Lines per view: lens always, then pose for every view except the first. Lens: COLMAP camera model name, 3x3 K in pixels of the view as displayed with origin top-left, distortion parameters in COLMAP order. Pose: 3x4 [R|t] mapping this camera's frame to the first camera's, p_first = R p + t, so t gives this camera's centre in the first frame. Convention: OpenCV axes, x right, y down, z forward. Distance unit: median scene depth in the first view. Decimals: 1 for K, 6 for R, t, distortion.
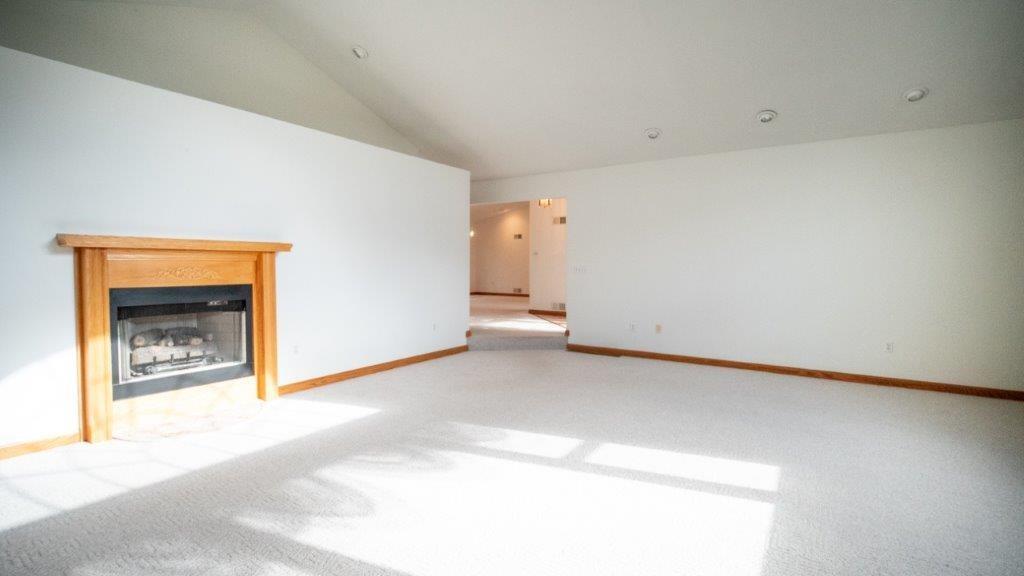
lens RADIAL K [[469.1, 0, 512.0], [0, 469.1, 288.0], [0, 0, 1]] dist [-0.018697, 0.000114]
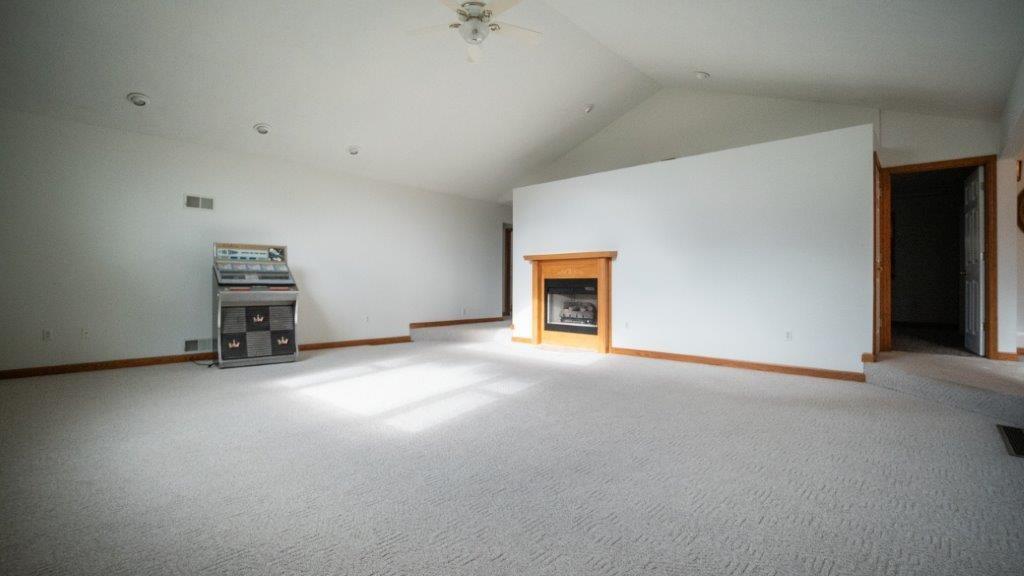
lens RADIAL K [[469.1, 0, 512.0], [0, 469.1, 288.0], [0, 0, 1]] dist [-0.018697, 0.000114]
pose [[-0.121014, 0.007214, -0.992625, 1.161503], [-0.054692, 0.998406, 0.013923, 0.020796], [0.991143, 0.055974, -0.120426, 0.960989]]
